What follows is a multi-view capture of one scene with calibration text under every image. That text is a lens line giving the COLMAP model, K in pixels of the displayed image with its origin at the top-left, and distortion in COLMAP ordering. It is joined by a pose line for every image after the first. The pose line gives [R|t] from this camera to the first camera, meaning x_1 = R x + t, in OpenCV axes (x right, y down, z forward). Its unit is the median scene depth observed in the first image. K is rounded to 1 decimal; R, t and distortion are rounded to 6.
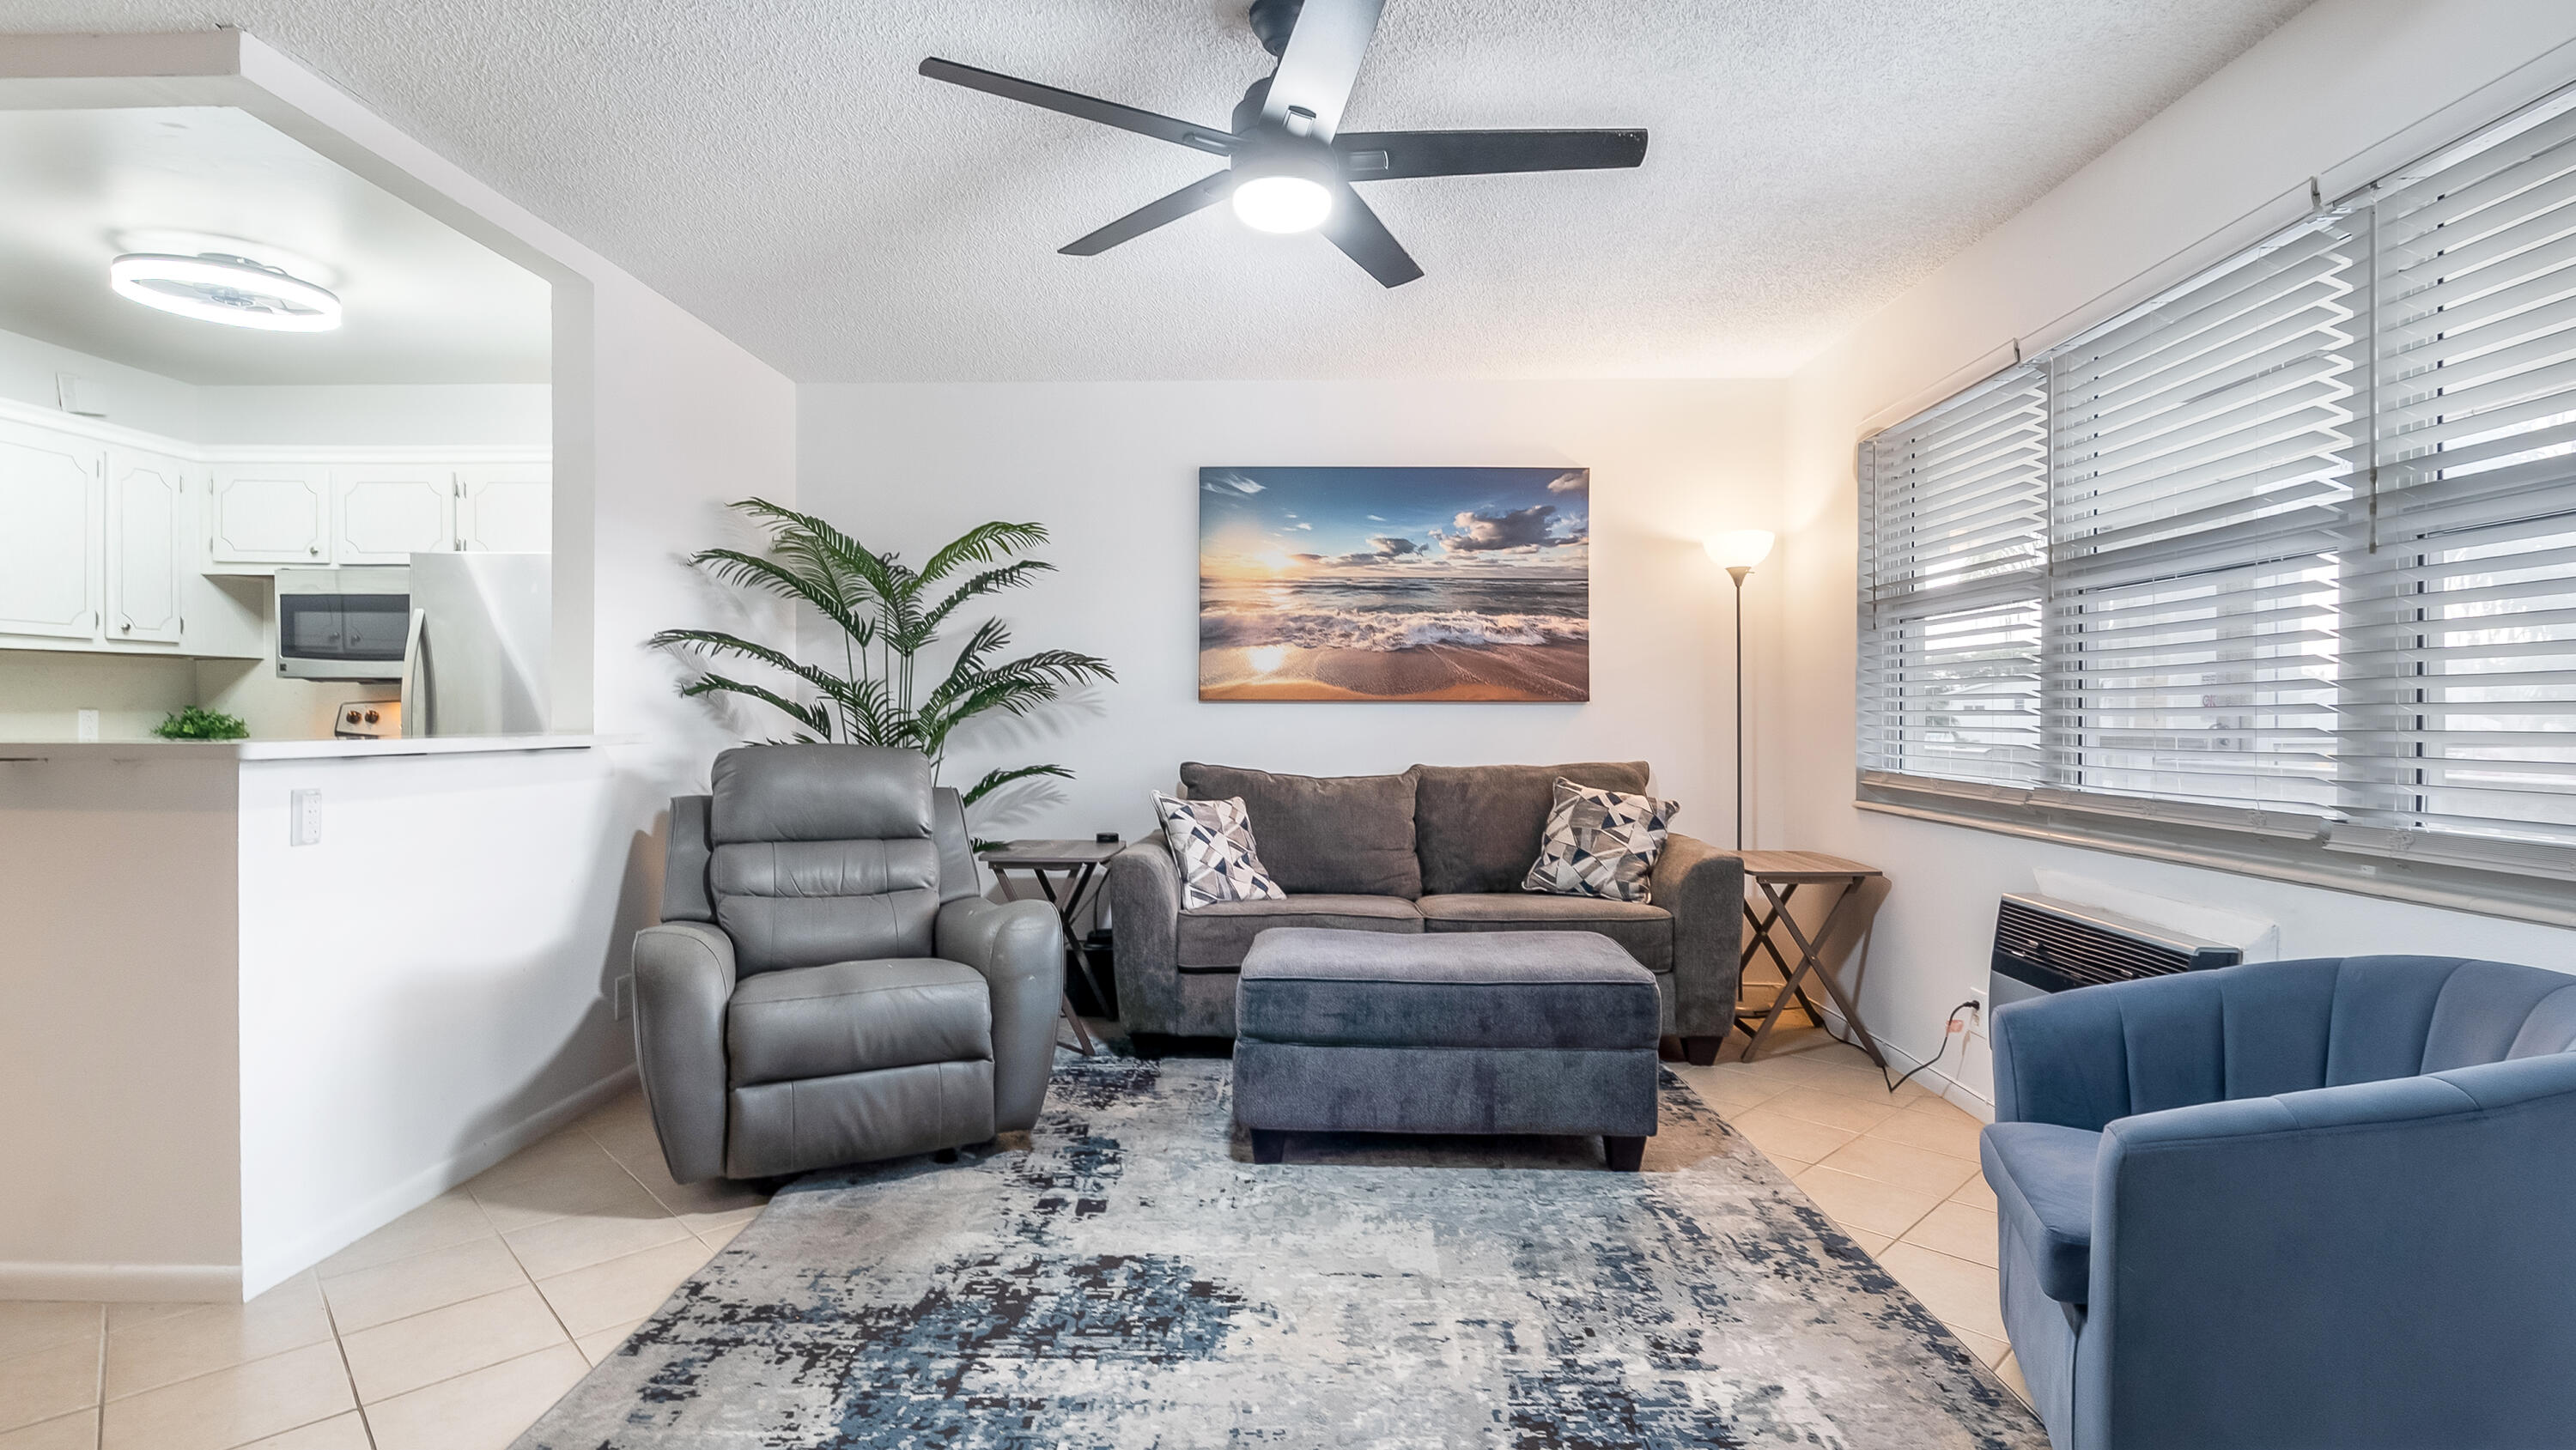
lens RADIAL K [[1202.2, 0, 1292.4], [0, 1202.2, 715.3], [0, 0, 1]] dist [-0.011109, 0.002472]
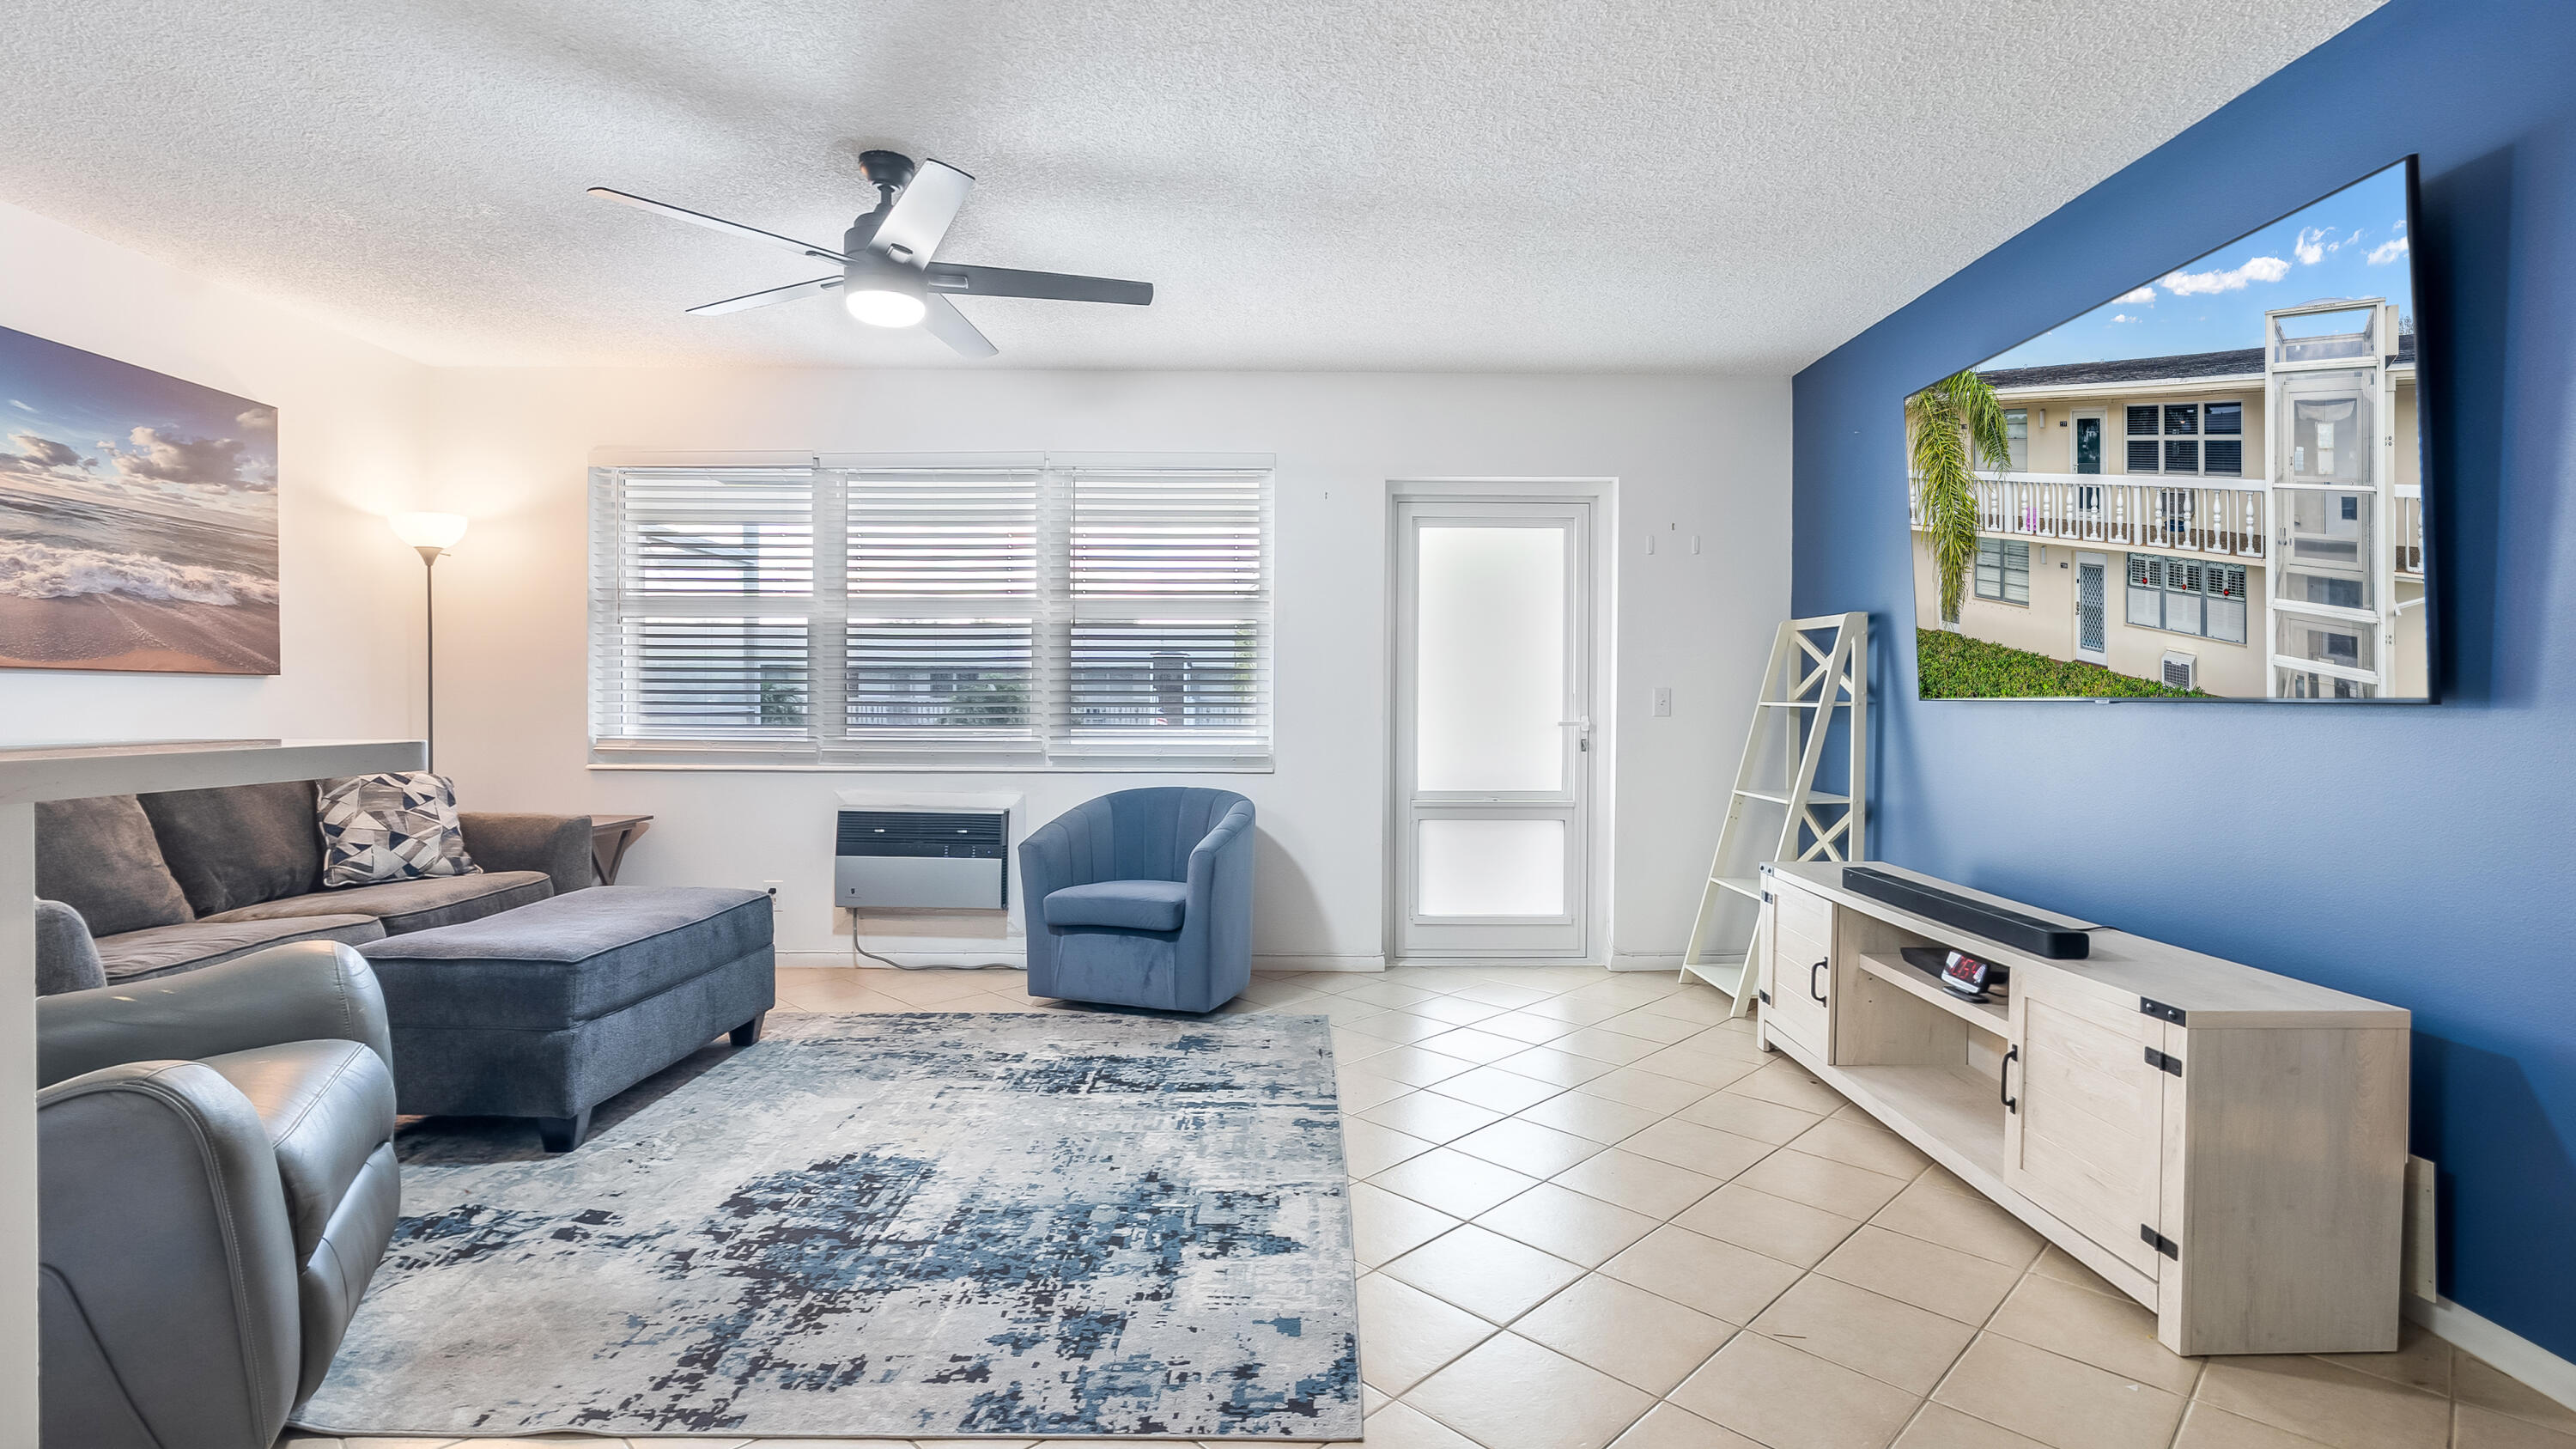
lens RADIAL K [[1202.5, 0, 1307.3], [0, 1202.5, 711.2], [0, 0, 1]] dist [-0.011109, 0.002472]
pose [[-0.036256, -0.010951, 0.999283, -1.037592], [-0.007262, 0.999916, 0.010694, 0.000301], [-0.999316, -0.006869, -0.036333, 0.445130]]
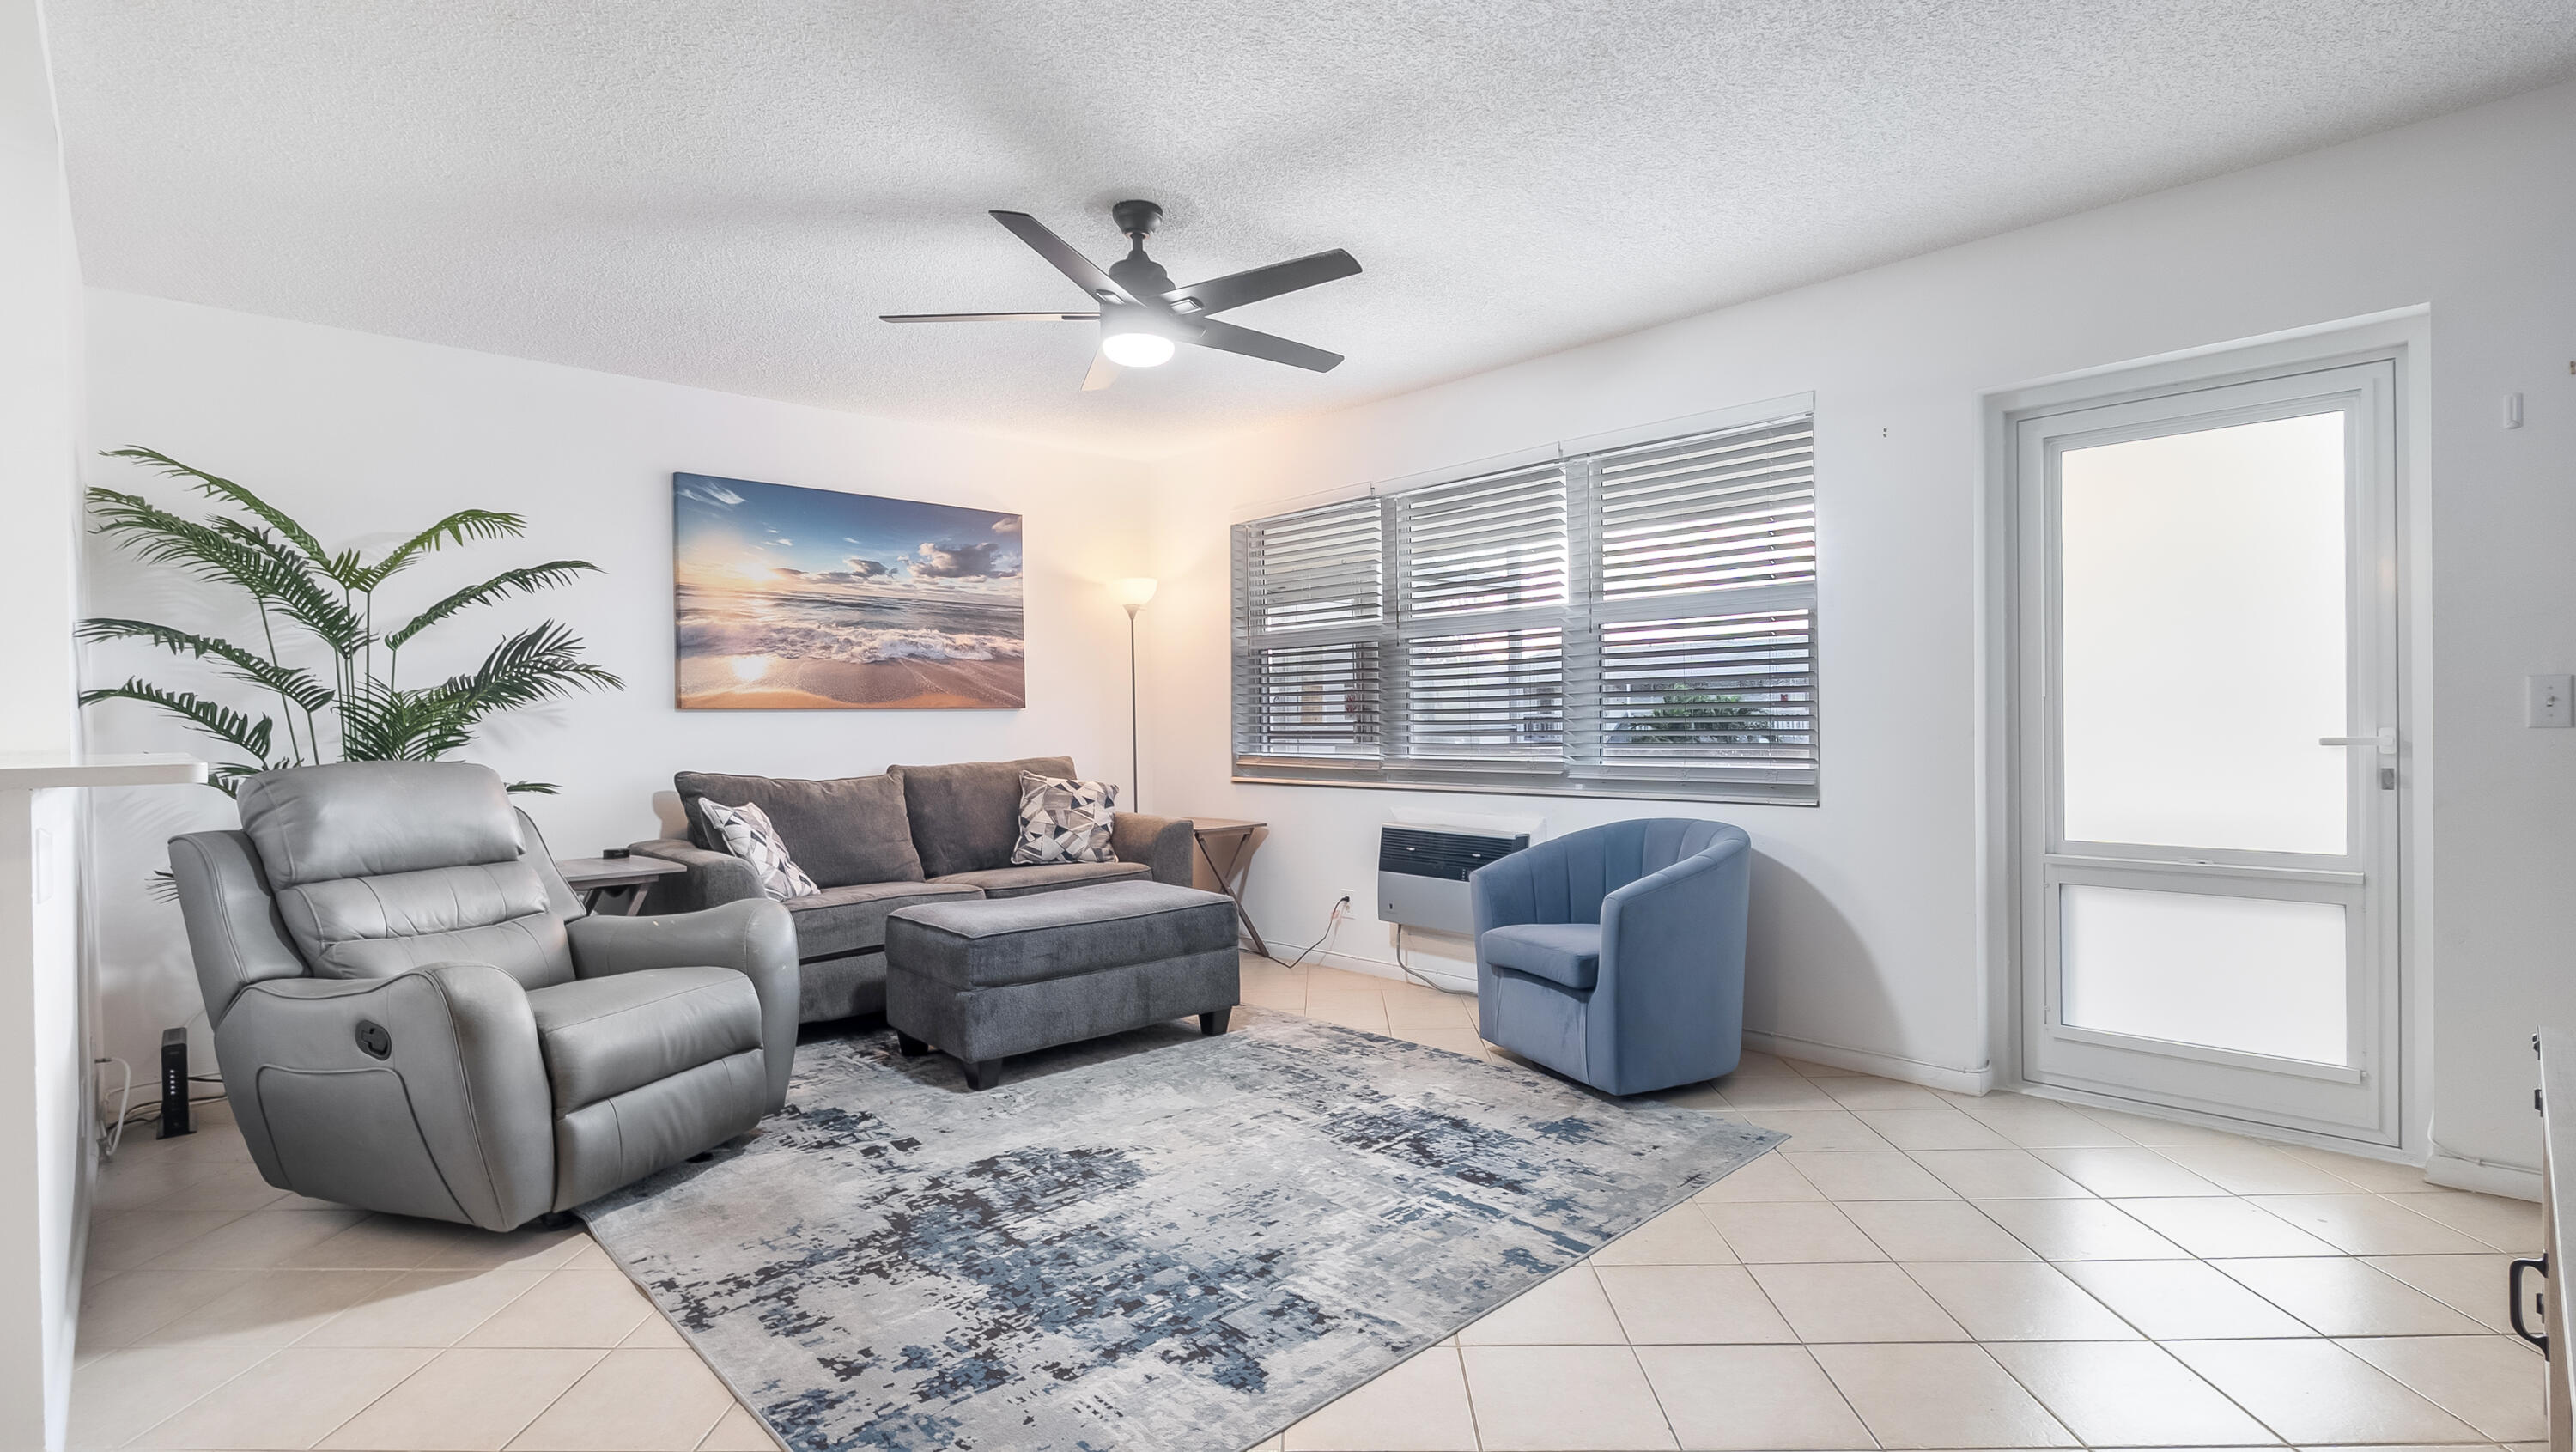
lens RADIAL K [[1205.9, 0, 1292.4], [0, 1205.9, 720.9], [0, 0, 1]] dist [-0.009403, 0.000609]
pose [[0.709490, -0.012336, 0.704608, -0.666492], [0.013662, 0.999900, 0.003750, 0.000920], [-0.704583, 0.006966, 0.709587, -0.086012]]
